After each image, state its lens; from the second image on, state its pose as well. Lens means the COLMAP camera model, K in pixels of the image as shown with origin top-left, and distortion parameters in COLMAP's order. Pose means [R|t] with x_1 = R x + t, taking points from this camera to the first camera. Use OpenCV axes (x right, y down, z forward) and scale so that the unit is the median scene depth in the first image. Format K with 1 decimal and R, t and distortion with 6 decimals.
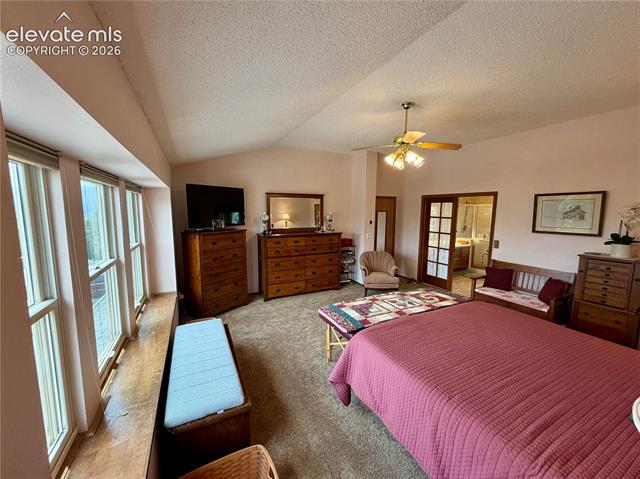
lens RADIAL K [[254.9, 0, 321.7], [0, 254.9, 240.2], [0, 0, 1]] dist [-0.000493, 0.000006]
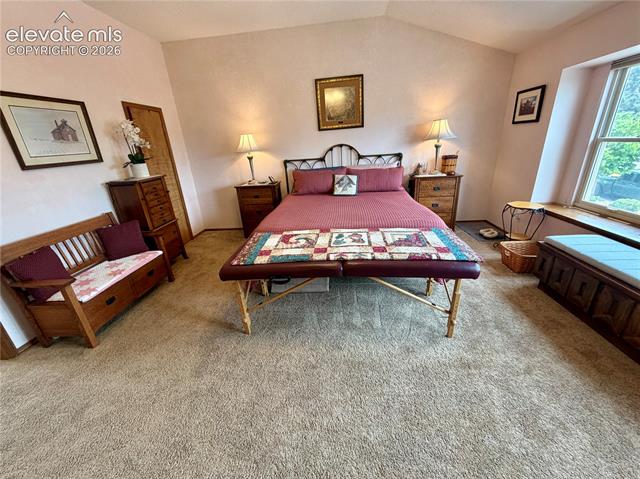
lens RADIAL K [[254.9, 0, 318.3], [0, 254.9, 240.1], [0, 0, 1]] dist [-0.000493, 0.000006]
pose [[-0.847923, -0.144786, 0.509964, 0.015318], [0.124012, 0.881113, 0.456356, -0.083168], [-0.515409, 0.450197, -0.729161, 1.387220]]
